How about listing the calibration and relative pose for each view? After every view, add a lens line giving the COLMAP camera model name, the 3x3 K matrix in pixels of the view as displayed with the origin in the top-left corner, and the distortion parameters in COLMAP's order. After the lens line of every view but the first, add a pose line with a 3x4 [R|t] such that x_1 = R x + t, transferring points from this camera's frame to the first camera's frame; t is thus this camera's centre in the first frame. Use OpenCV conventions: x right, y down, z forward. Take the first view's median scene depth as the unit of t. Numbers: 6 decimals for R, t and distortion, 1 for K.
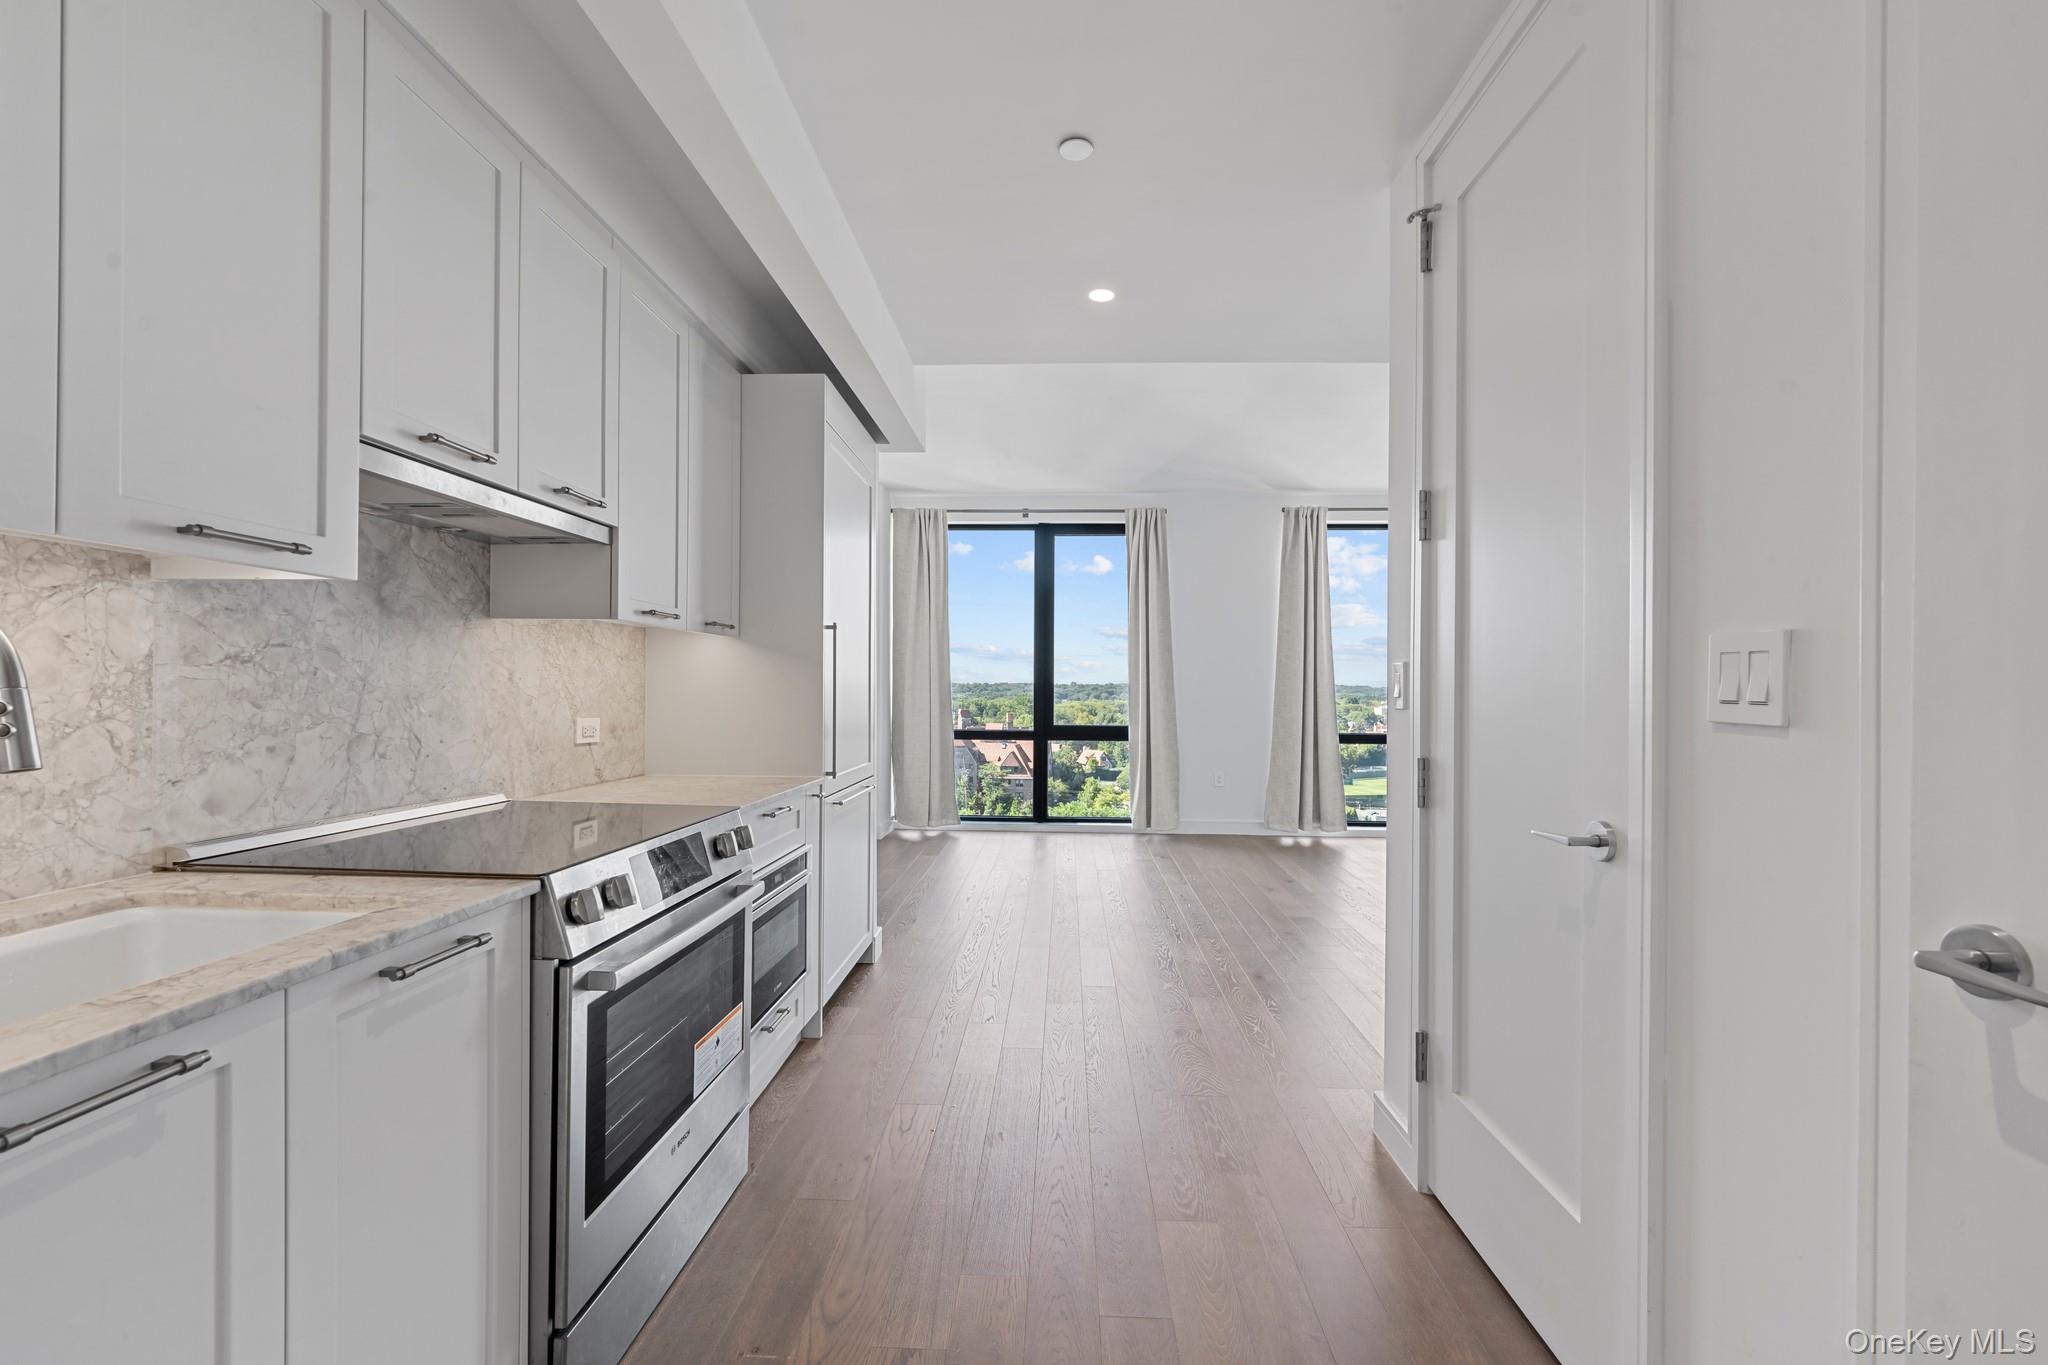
lens RADIAL K [[830.8, 0, 1026.3], [0, 830.8, 692.3], [0, 0, 1]] dist [-0.000765, -0.000035]
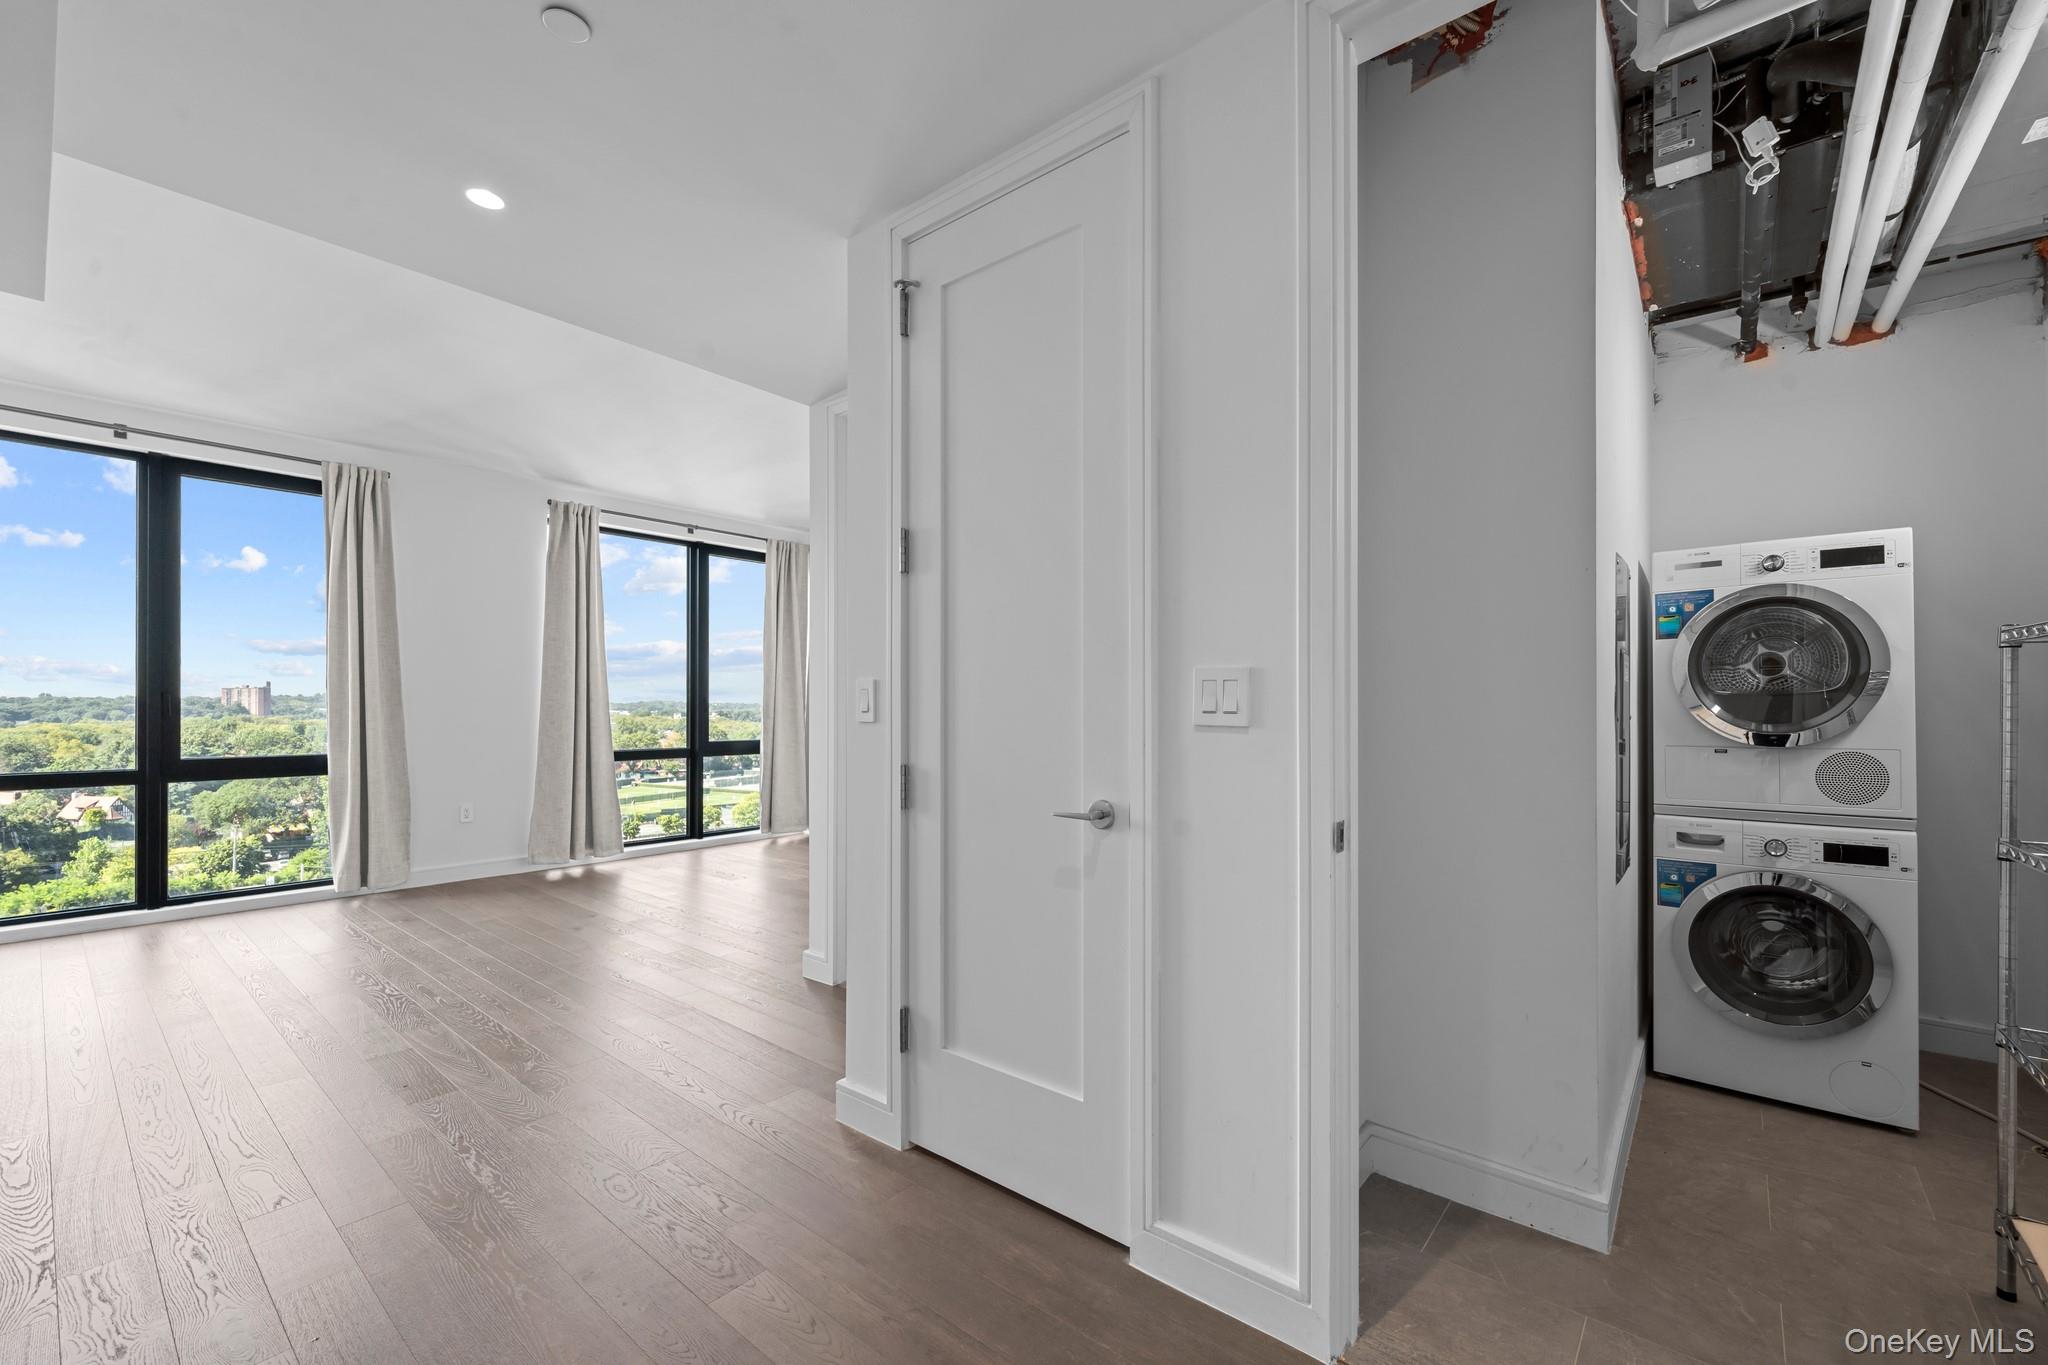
lens RADIAL K [[840.0, 0, 1026.8], [0, 840.0, 706.0], [0, 0, 1]] dist [0.000545, 0.000120]
pose [[0.604535, -0.006289, 0.796554, -0.098180], [0.006454, 0.999975, 0.002998, -0.001083], [-0.796552, 0.003328, 0.604561, 0.051643]]
